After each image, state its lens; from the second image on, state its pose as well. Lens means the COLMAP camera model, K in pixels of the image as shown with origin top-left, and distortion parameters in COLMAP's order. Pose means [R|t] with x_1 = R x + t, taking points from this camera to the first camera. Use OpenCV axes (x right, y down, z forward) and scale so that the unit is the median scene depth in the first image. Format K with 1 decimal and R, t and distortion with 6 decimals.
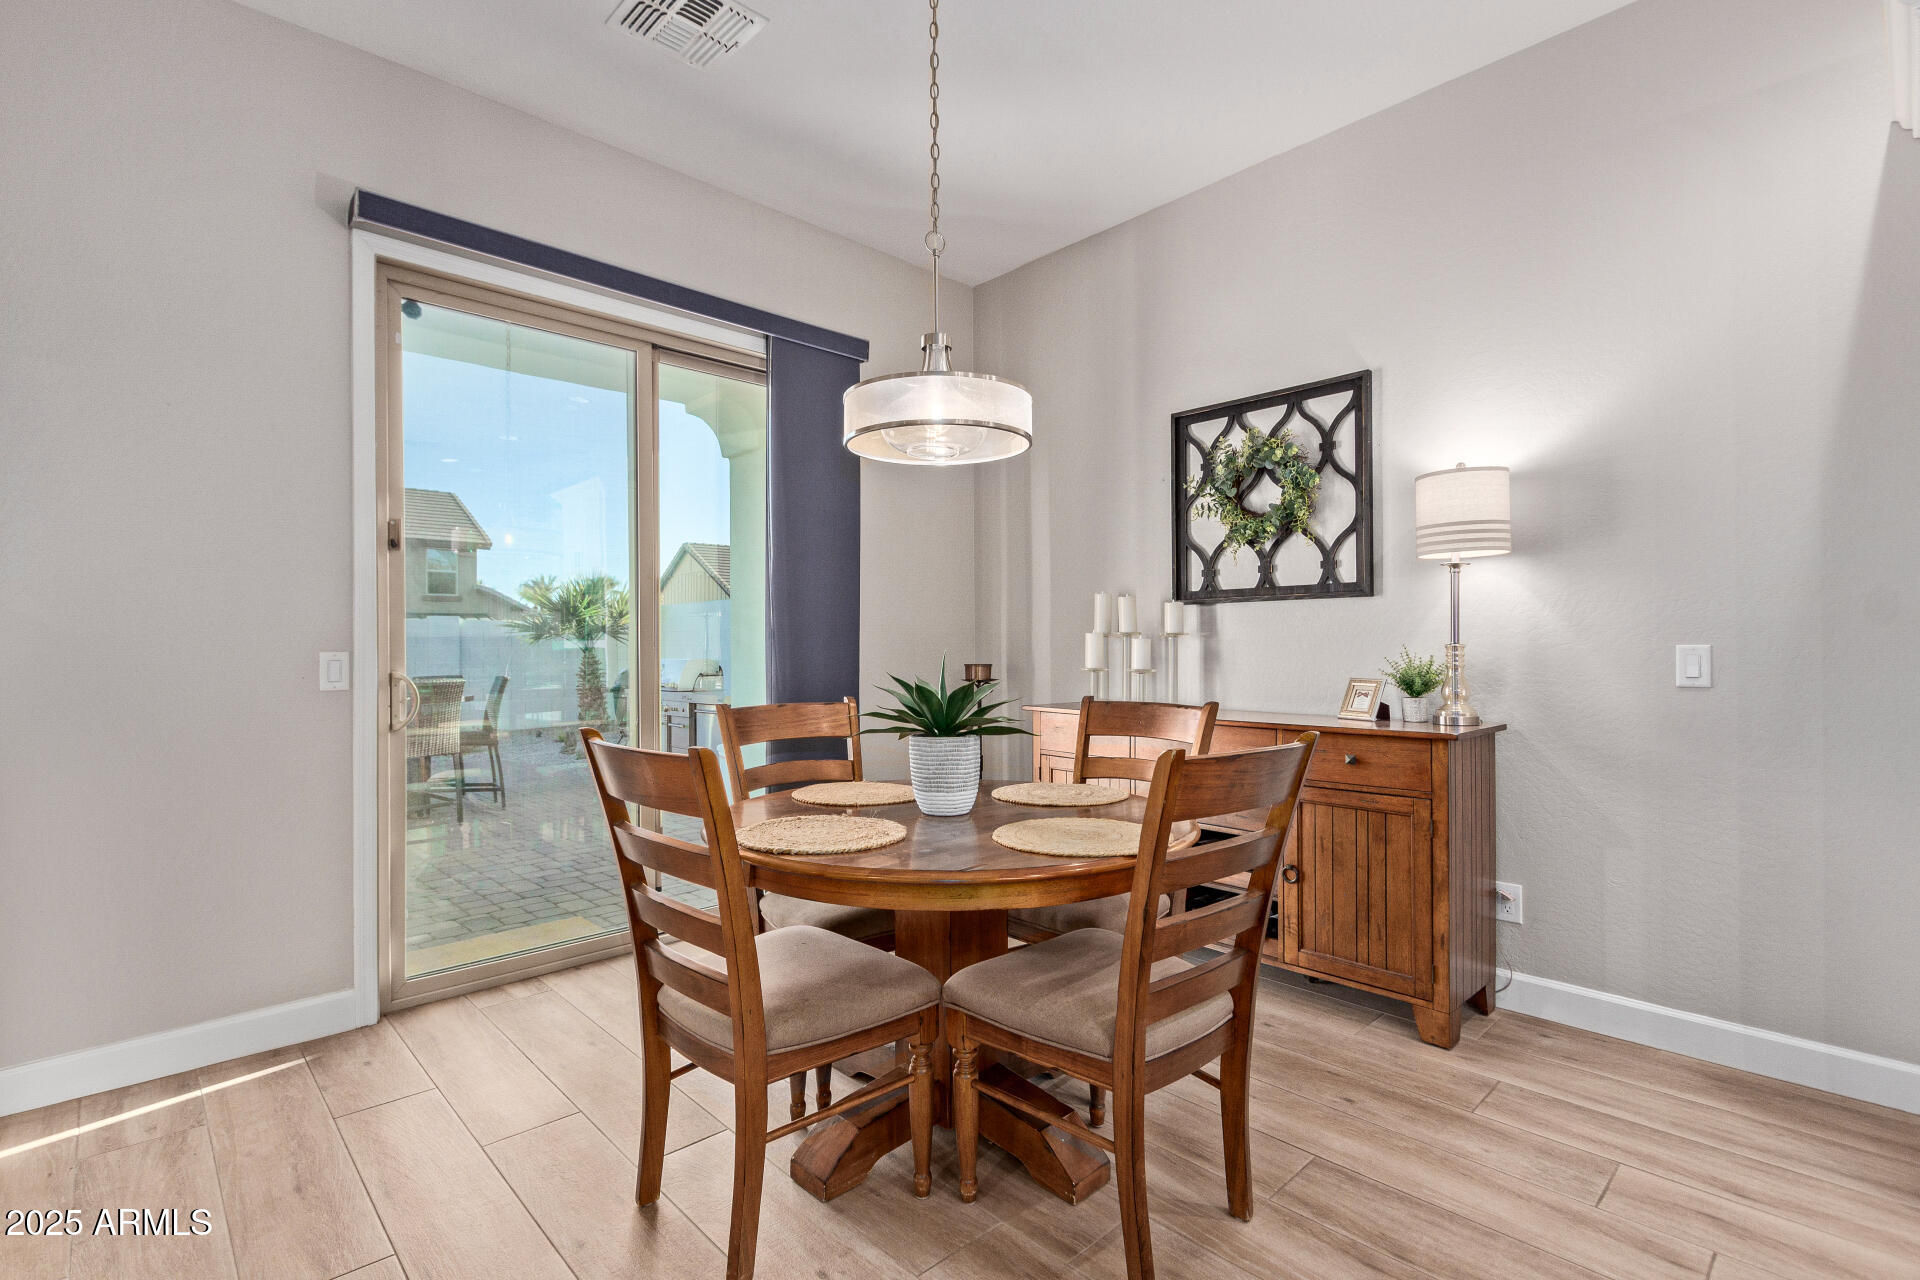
lens RADIAL K [[892.5, 0, 946.0], [0, 892.5, 642.7], [0, 0, 1]] dist [0.003218, -0.000843]
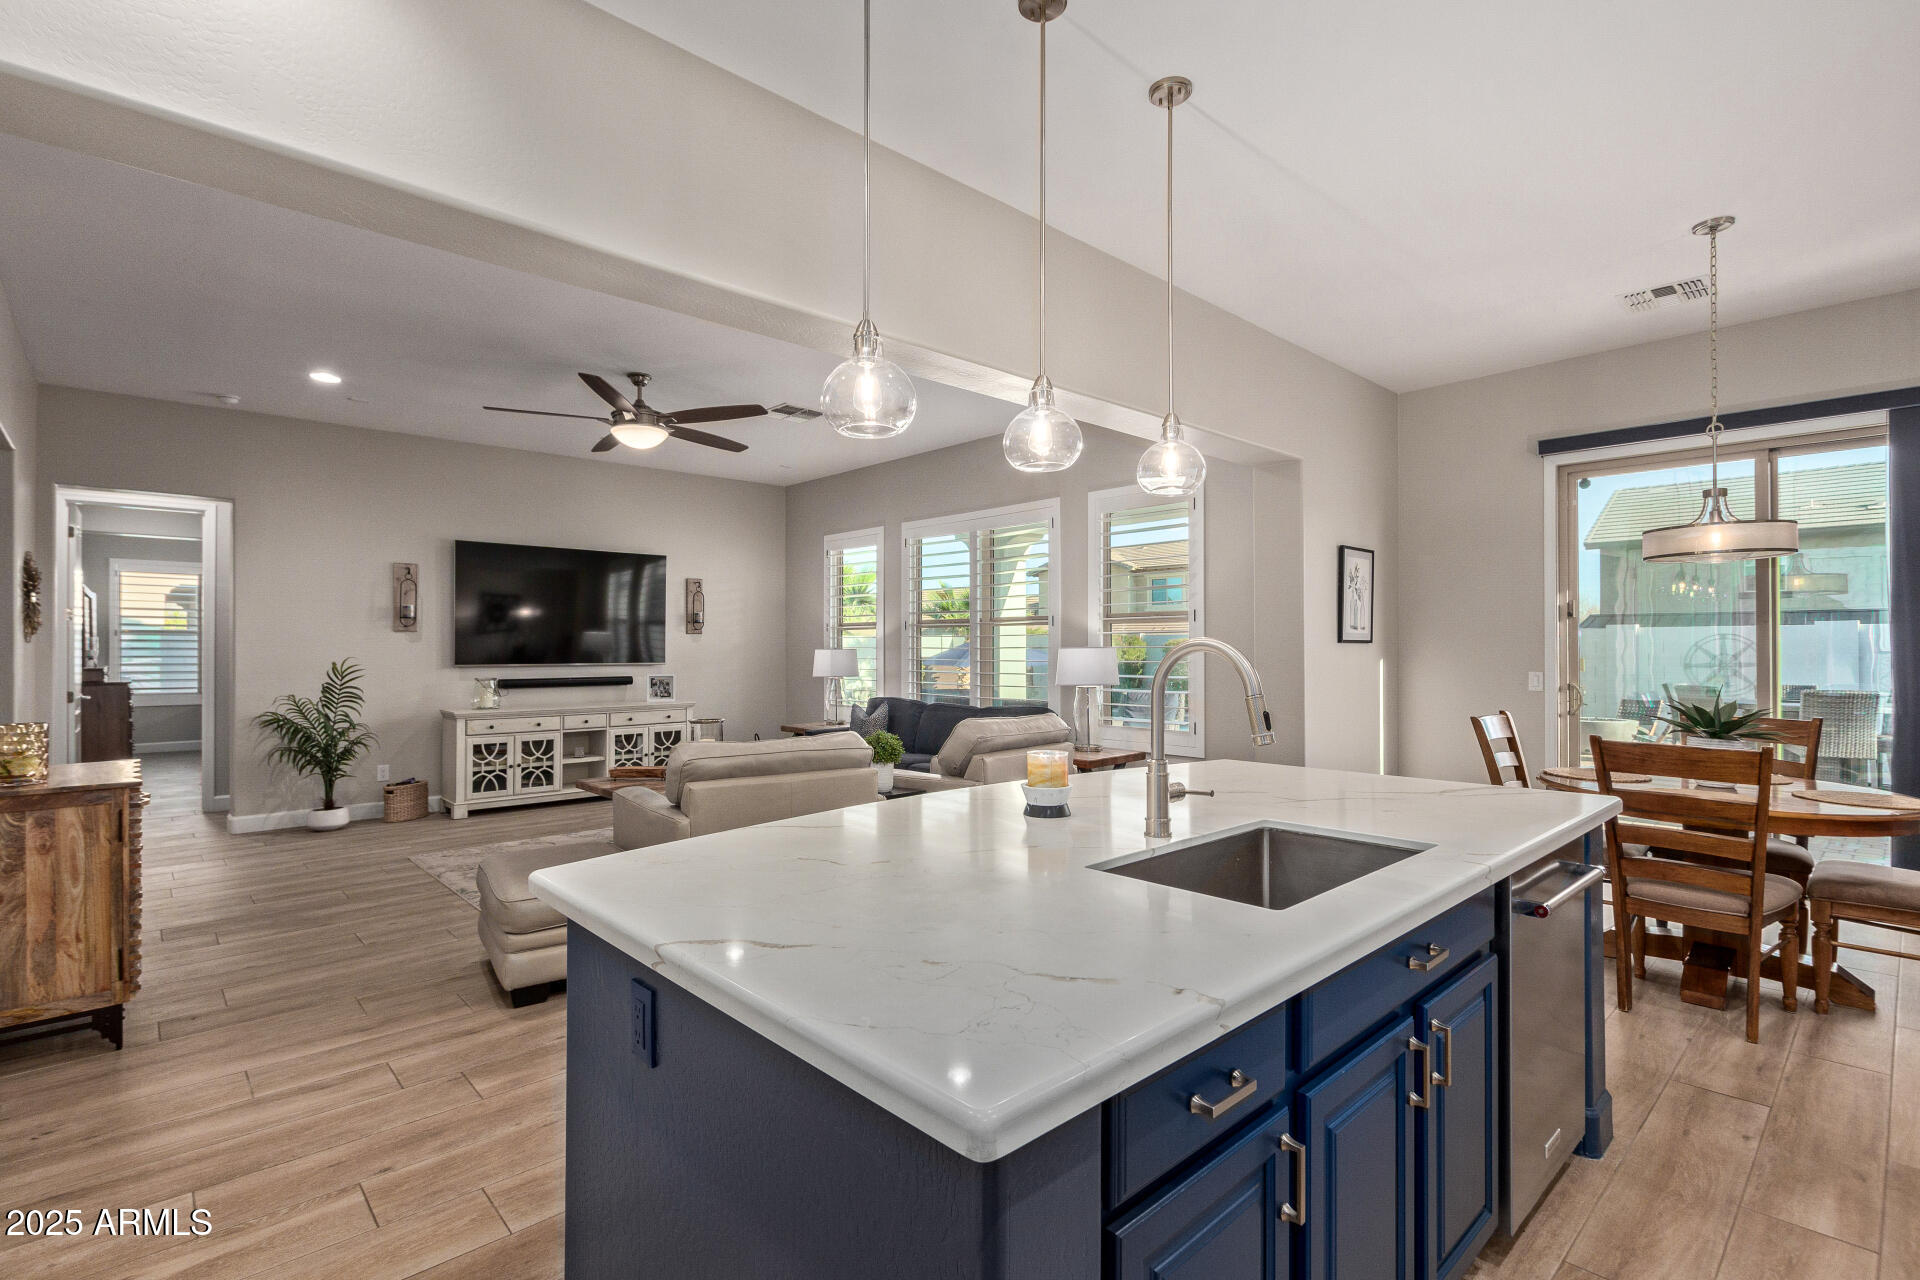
lens RADIAL K [[892.5, 0, 946.0], [0, 892.5, 642.7], [0, 0, 1]] dist [0.003218, -0.000843]
pose [[-0.008346, 0.001210, -0.999964, 1.040519], [0.006818, 0.999976, 0.001153, -0.049946], [0.999942, -0.006808, -0.008354, -0.241212]]
